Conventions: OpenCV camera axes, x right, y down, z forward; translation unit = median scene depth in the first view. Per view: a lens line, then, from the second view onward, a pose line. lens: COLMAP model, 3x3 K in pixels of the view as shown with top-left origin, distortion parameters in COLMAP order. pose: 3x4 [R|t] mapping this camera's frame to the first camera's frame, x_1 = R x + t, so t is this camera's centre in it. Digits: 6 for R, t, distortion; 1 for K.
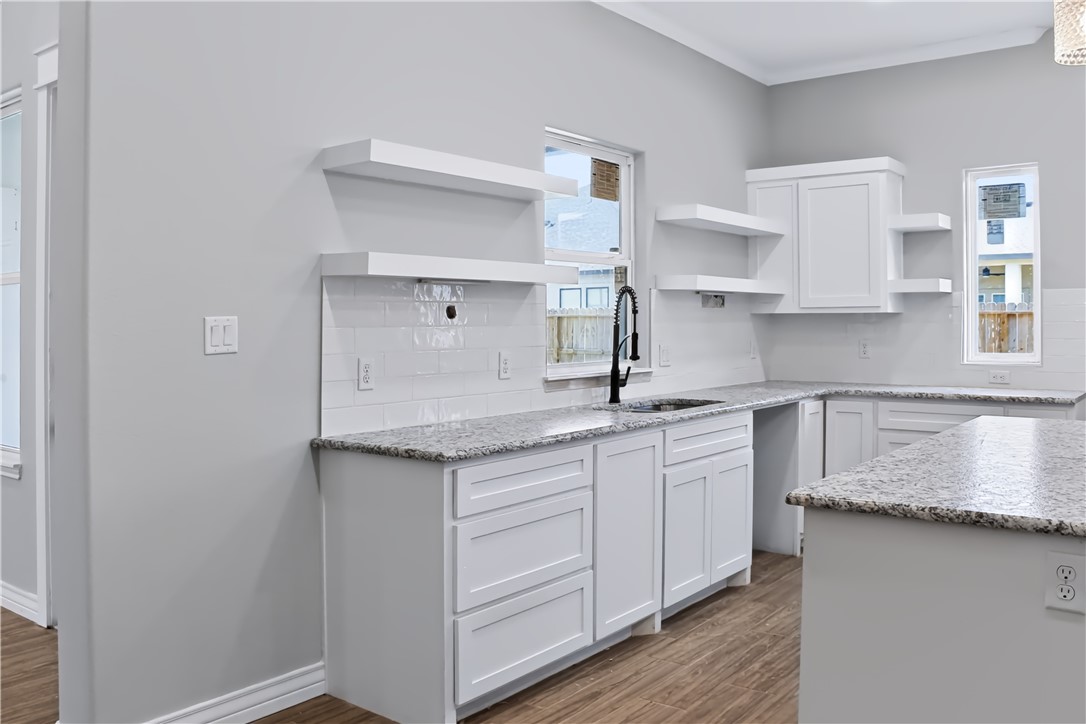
lens RADIAL K [[949.2, 0, 544.5], [0, 949.2, 305.7], [0, 0, 1]] dist [-0.111708, 0.018587]
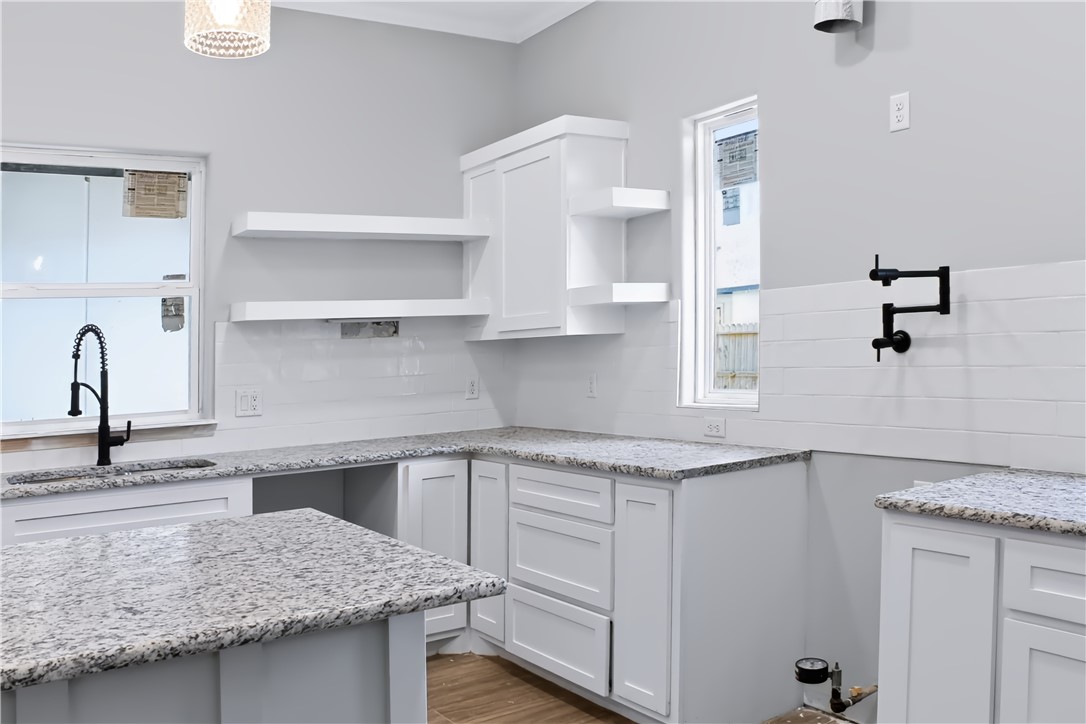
lens RADIAL K [[977.9, 0, 545.6], [0, 977.9, 335.6], [0, 0, 1]] dist [-0.148076, 0.104376]
pose [[0.937407, -0.043548, -0.345502, 0.631416], [0.047879, 0.998845, 0.004008, 0.003866], [0.344929, -0.020299, 0.938409, 0.312823]]
